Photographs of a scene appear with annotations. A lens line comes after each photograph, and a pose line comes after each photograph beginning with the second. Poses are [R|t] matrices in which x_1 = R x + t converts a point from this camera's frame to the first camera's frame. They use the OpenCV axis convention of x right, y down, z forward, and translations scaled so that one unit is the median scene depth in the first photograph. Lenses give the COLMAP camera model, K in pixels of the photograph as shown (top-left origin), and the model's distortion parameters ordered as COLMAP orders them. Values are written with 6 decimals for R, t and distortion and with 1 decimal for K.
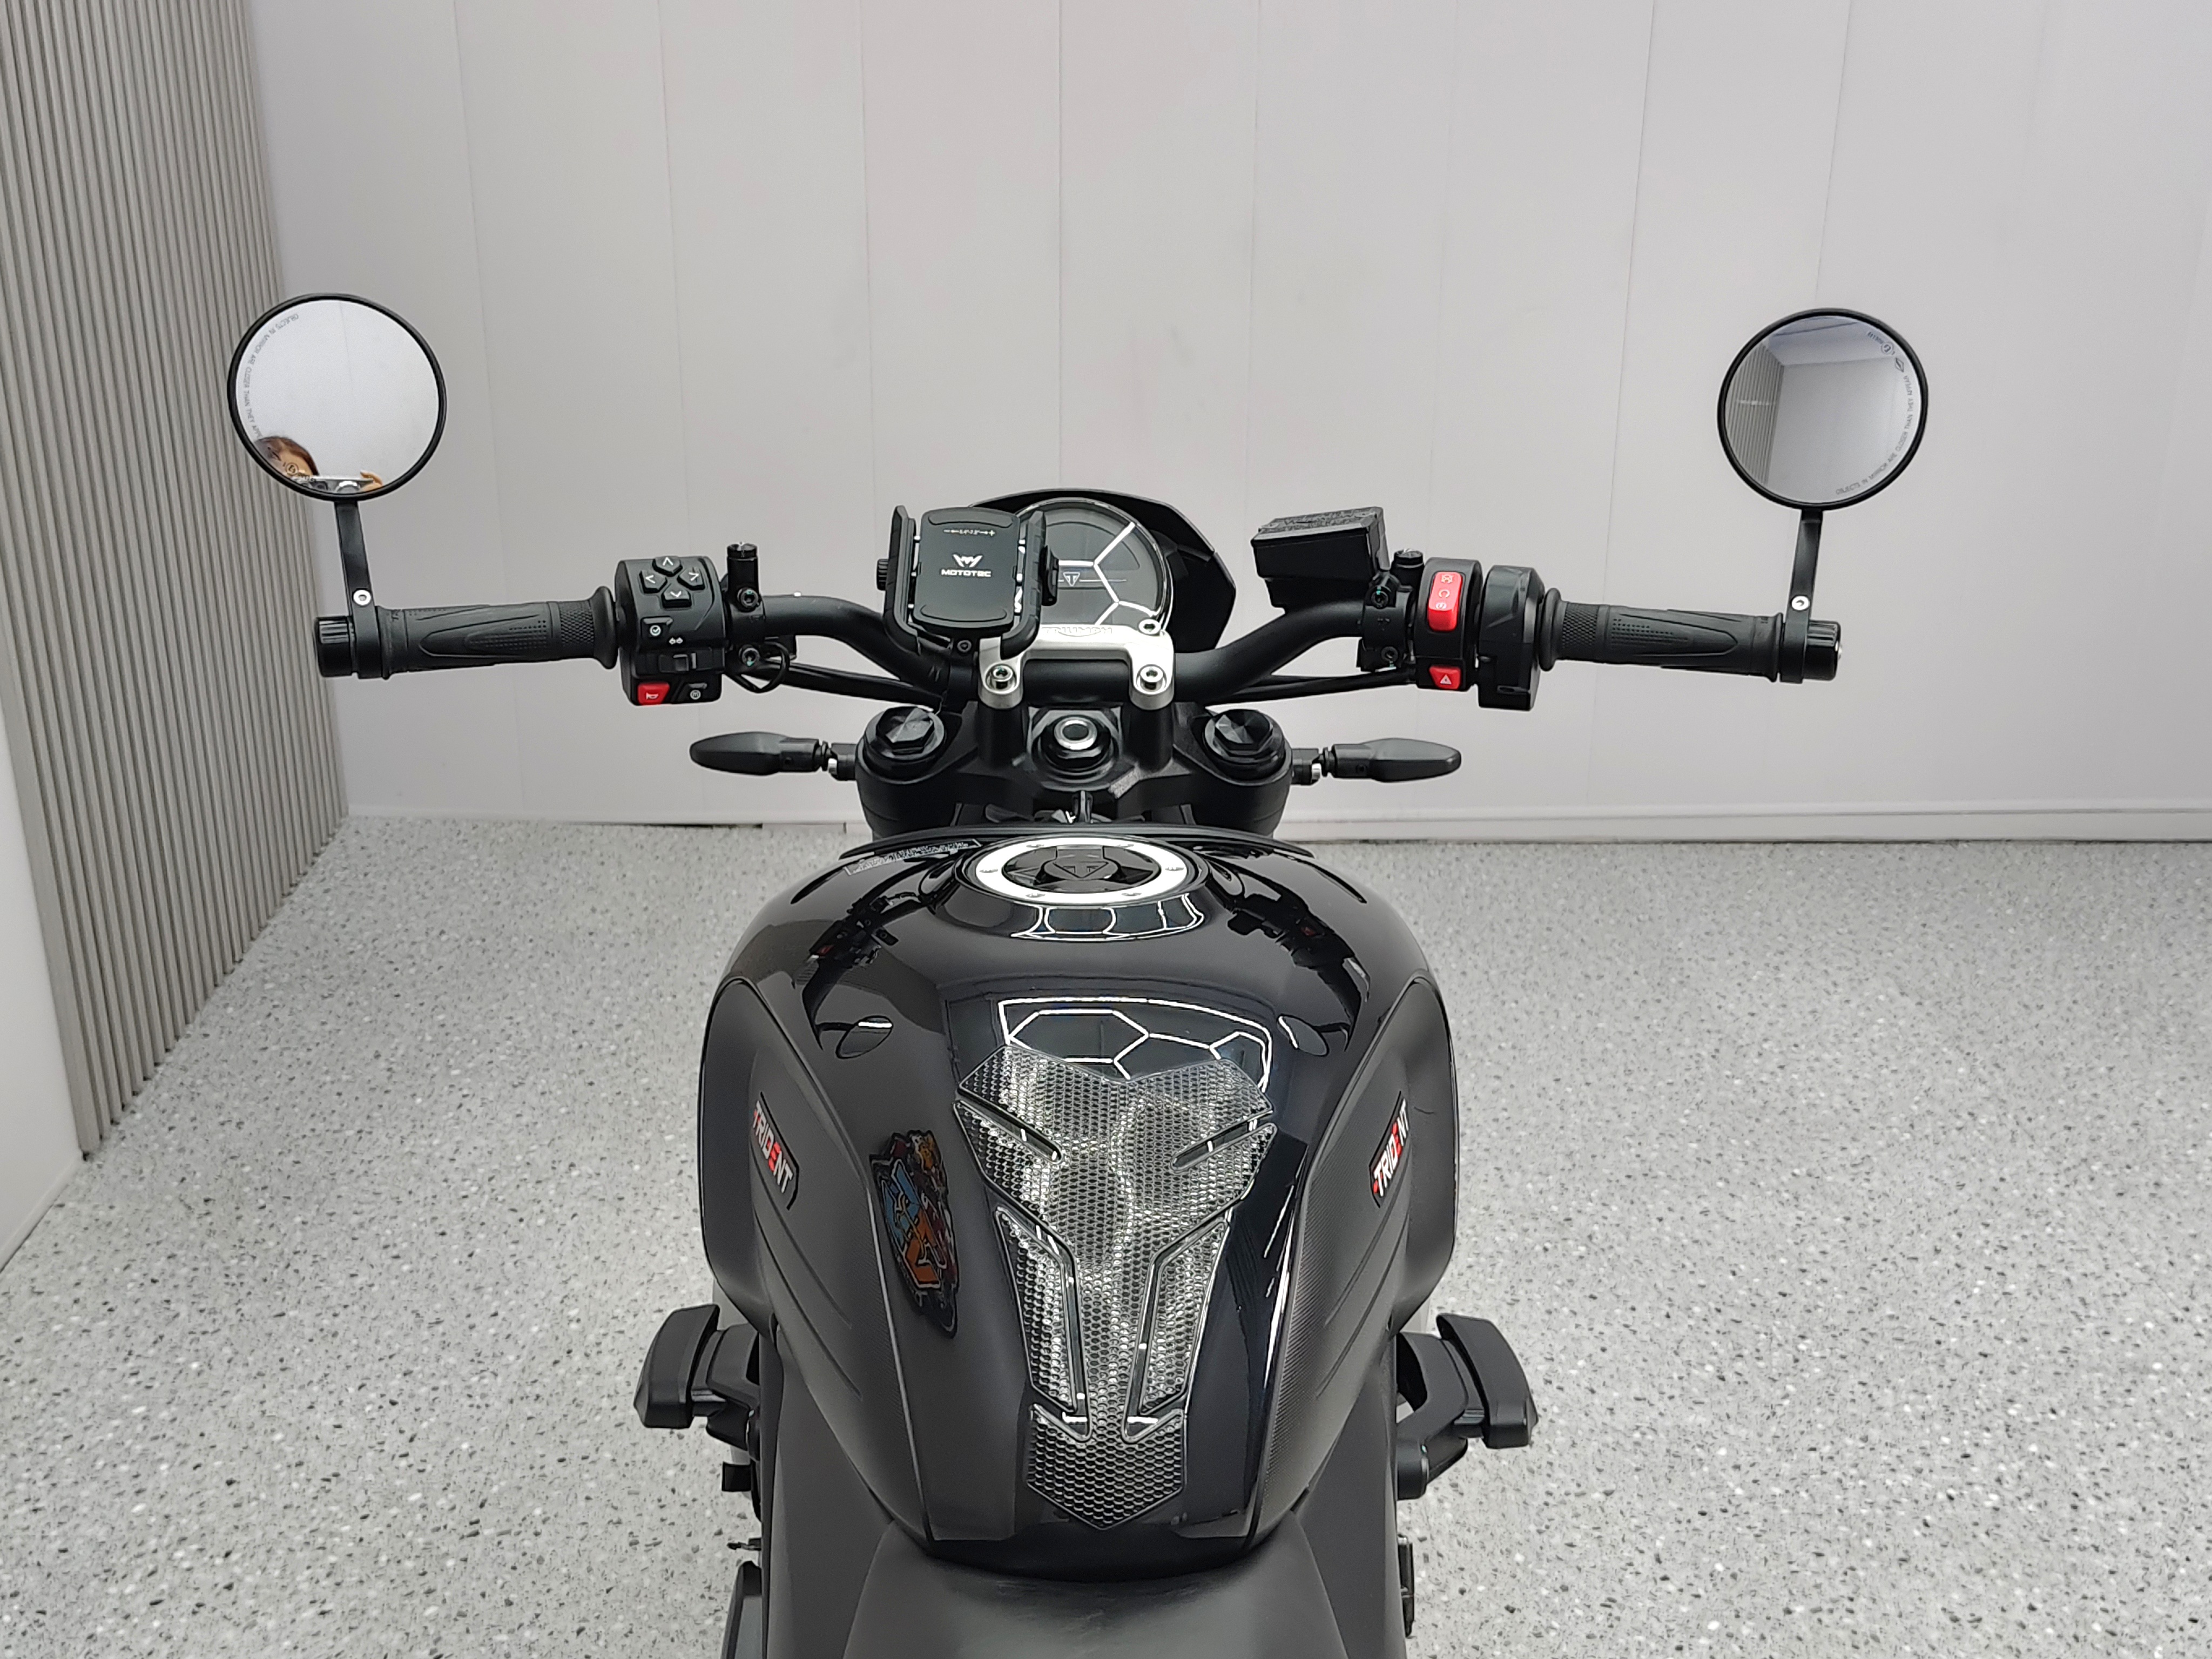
lens RADIAL K [[2223.4, 0, 1086.0], [0, 2223.4, 840.5], [0, 0, 1]] dist [0.036990, 0.000000]
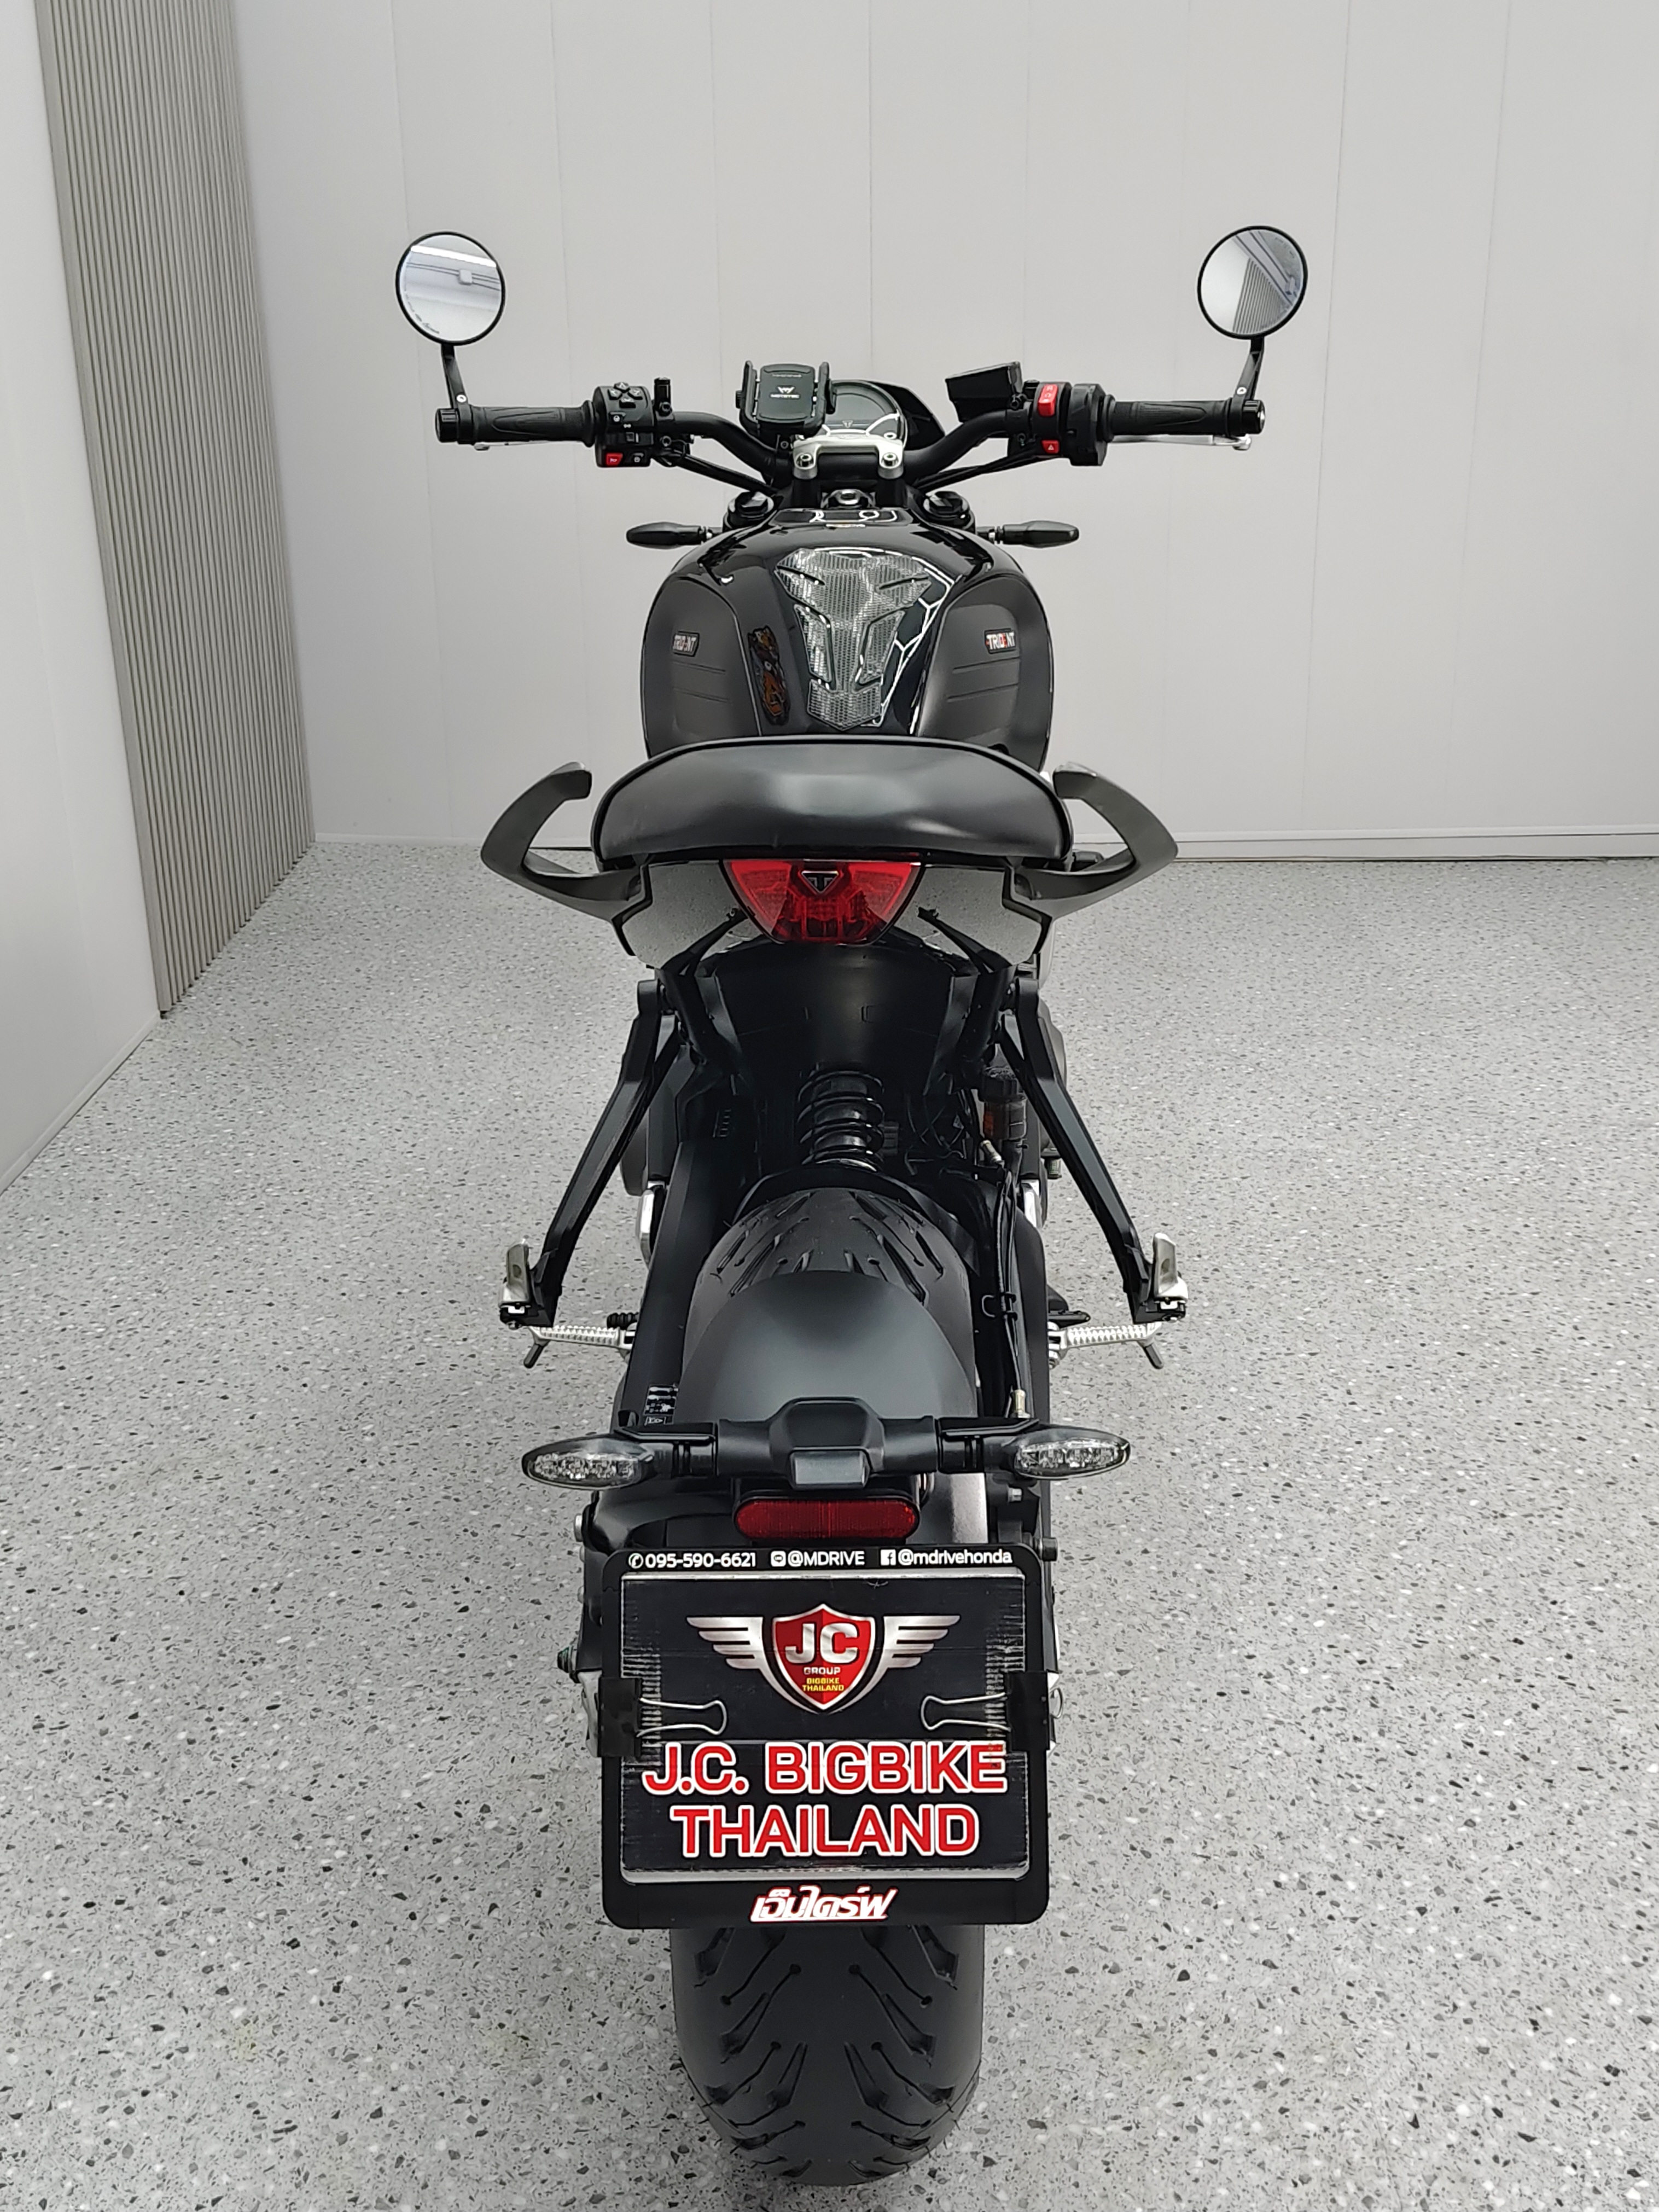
lens RADIAL K [[2223.1, 0, 826.7], [0, 2223.1, 1089.9], [0, 0, 1]] dist [0.036990, 0.000000]
pose [[0.998873, -0.003119, -0.047353, 0.034353], [0.002482, 0.999906, -0.013515, 0.251769], [0.047391, 0.013382, 0.998787, -0.429391]]
